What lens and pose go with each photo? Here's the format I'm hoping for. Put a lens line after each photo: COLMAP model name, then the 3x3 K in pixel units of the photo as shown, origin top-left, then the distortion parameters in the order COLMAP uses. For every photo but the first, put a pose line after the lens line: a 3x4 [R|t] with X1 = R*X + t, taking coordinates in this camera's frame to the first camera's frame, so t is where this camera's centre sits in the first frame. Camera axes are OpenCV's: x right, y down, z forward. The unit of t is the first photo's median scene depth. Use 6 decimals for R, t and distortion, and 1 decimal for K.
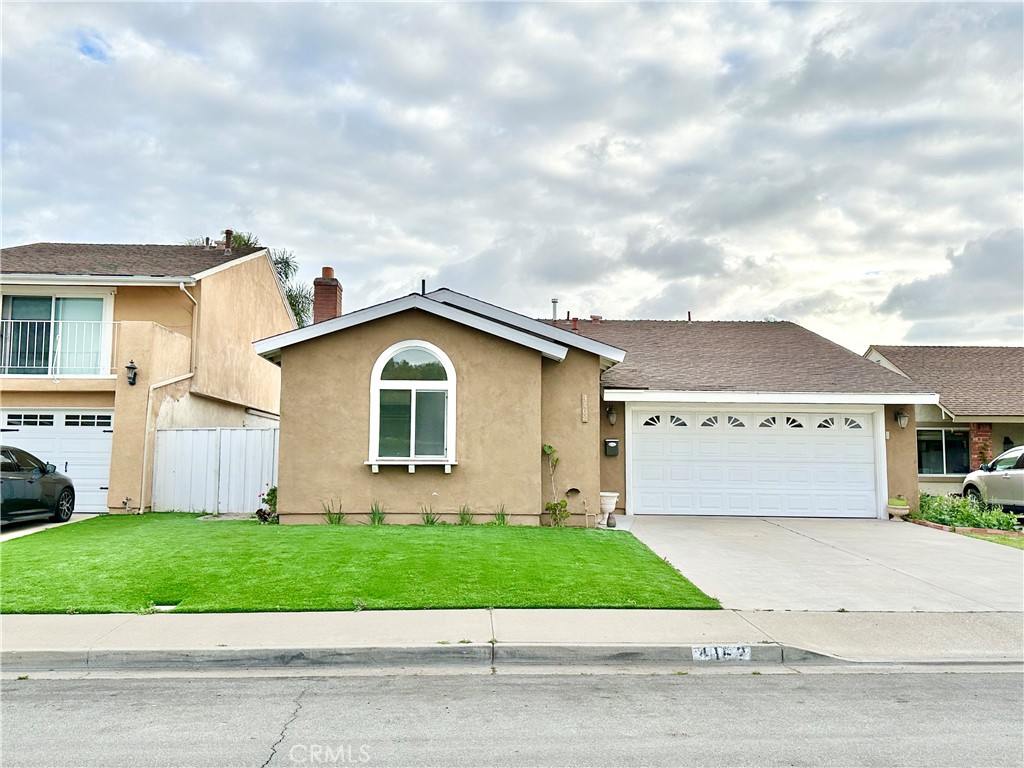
lens RADIAL K [[1086.2, 0, 512.0], [0, 1086.2, 384.0], [0, 0, 1]] dist [0.199167, -0.011968]
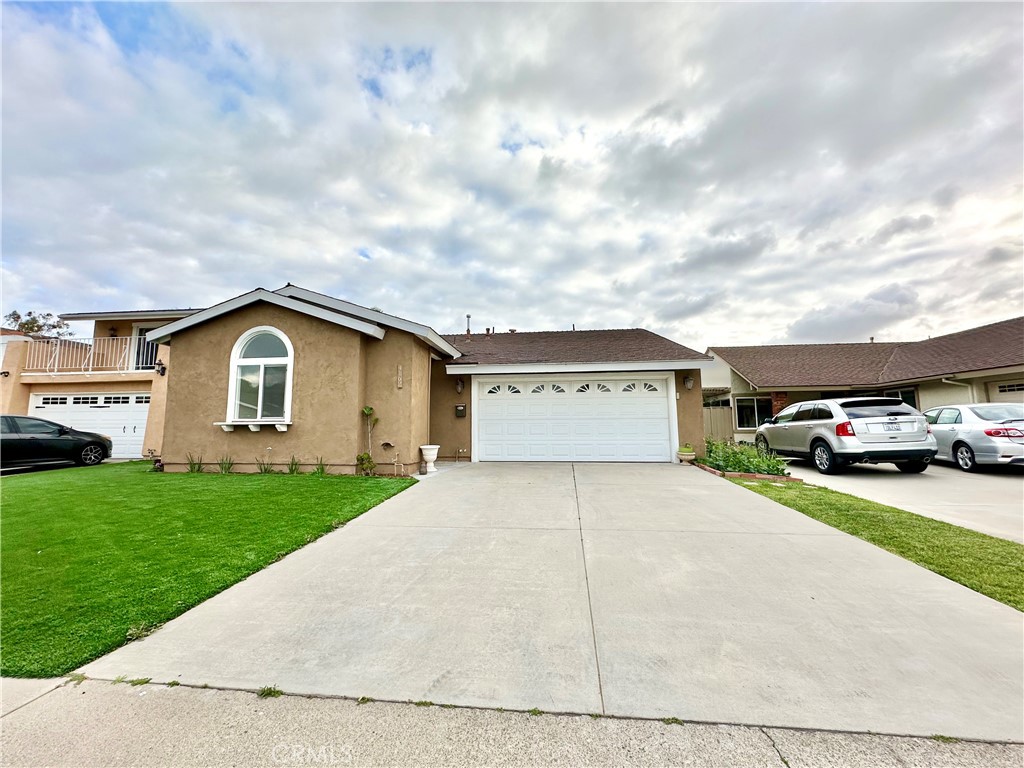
lens RADIAL K [[416.4, 0, 512.0], [0, 416.4, 384.0], [0, 0, 1]] dist [0.002105, 0.000201]
pose [[0.979644, -0.034000, -0.197842, 0.281805], [0.027084, 0.998927, -0.037560, 0.052021], [0.198907, 0.031437, 0.979514, 0.574405]]
